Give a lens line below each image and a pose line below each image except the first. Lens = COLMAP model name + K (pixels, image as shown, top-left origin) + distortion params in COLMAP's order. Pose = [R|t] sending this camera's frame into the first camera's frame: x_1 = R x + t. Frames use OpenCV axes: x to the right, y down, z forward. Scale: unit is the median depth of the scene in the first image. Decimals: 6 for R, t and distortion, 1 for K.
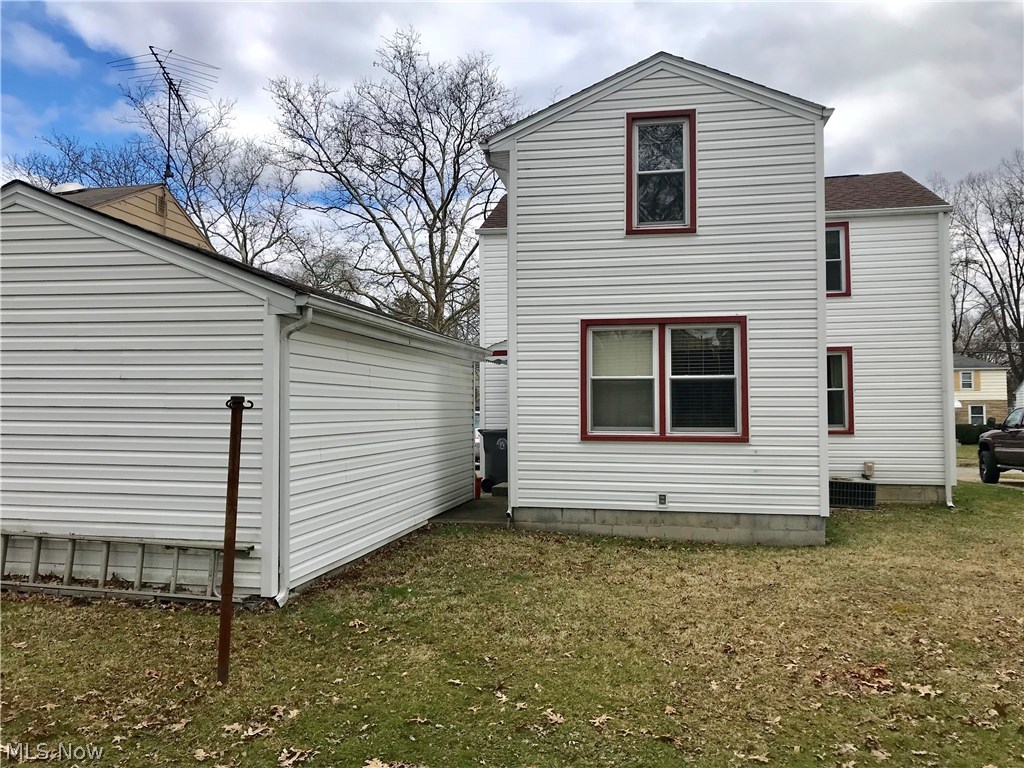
lens RADIAL K [[834.0, 0, 508.9], [0, 834.0, 384.0], [0, 0, 1]] dist [0.045152, -0.068229]
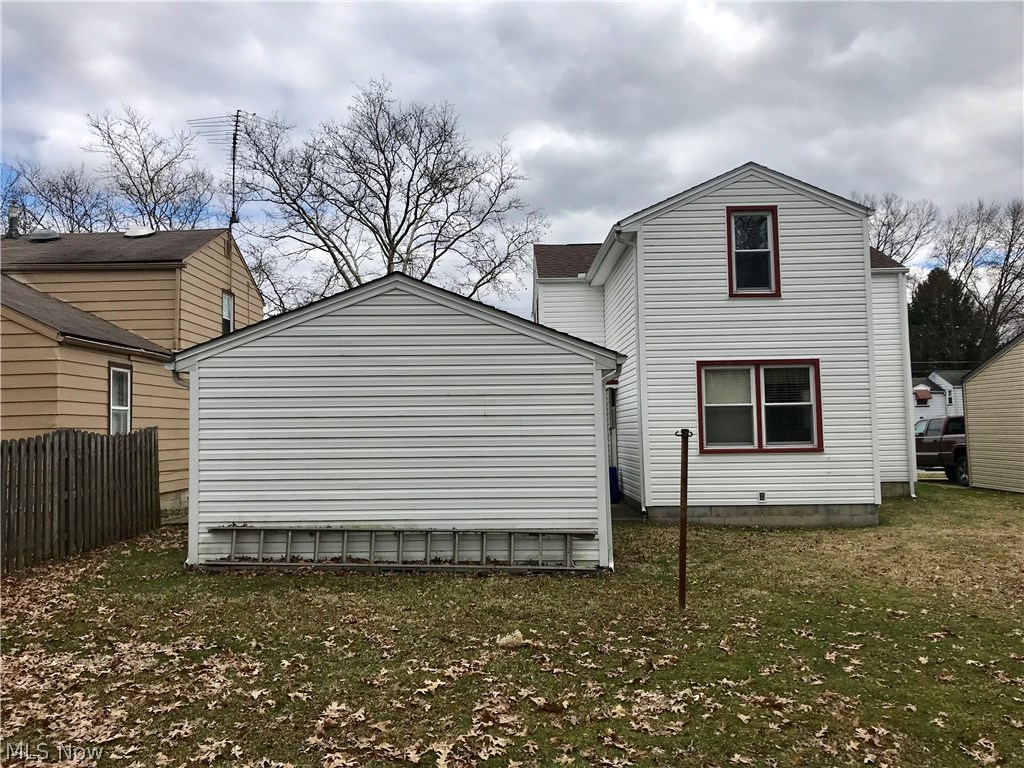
lens RADIAL K [[834.0, 0, 512.1], [0, 834.0, 382.5], [0, 0, 1]] dist [0.045152, -0.068229]
pose [[0.984057, -0.008900, 0.177631, -0.440857], [0.012542, 0.999733, -0.019388, -0.022367], [-0.177411, 0.021307, 0.983906, -0.246213]]
